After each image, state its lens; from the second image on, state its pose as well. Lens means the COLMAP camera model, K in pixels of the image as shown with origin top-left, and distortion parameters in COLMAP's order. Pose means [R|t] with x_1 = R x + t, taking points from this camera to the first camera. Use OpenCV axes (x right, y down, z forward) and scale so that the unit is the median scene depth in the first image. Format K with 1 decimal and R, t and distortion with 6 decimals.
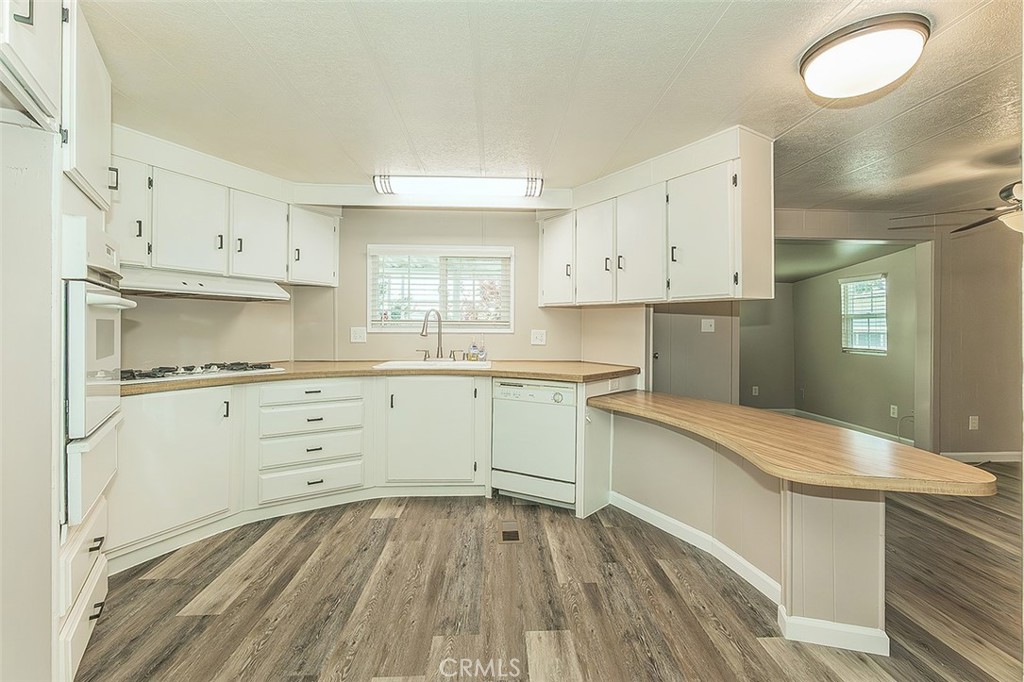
lens RADIAL K [[453.2, 0, 526.6], [0, 453.2, 326.7], [0, 0, 1]] dist [-0.000223, -0.000061]
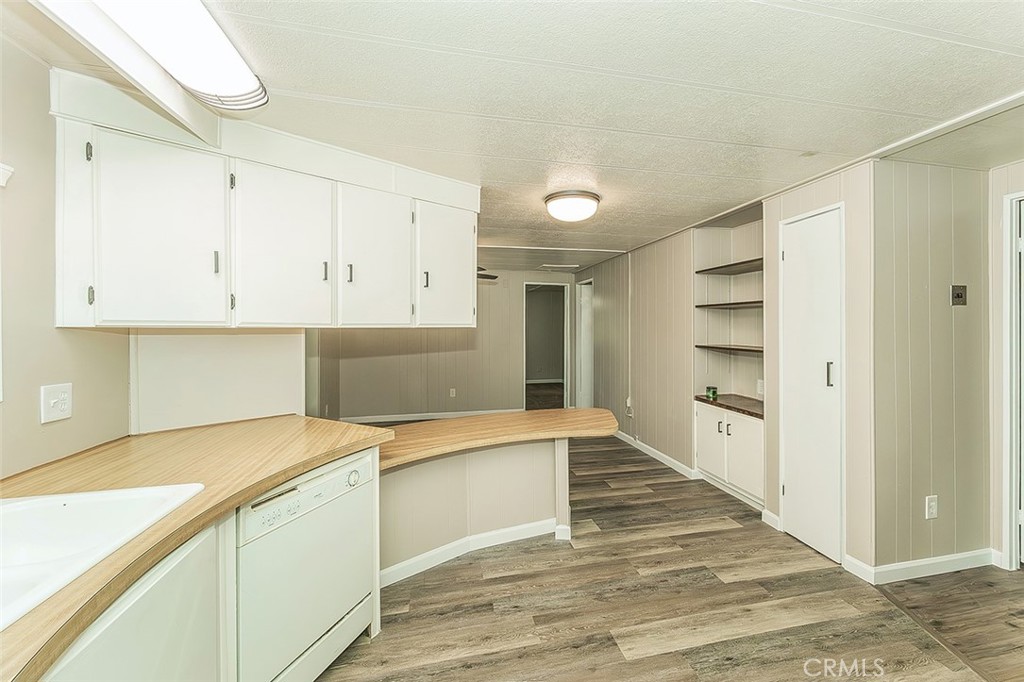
lens RADIAL K [[429.2, 0, 521.4], [0, 429.2, 316.3], [0, 0, 1]] dist [0.000966, 0.000071]
pose [[-0.178870, 0.022702, 0.983611, -0.593459], [0.000414, 0.999735, -0.022999, -0.065274], [-0.983873, -0.003706, -0.178832, 0.879459]]
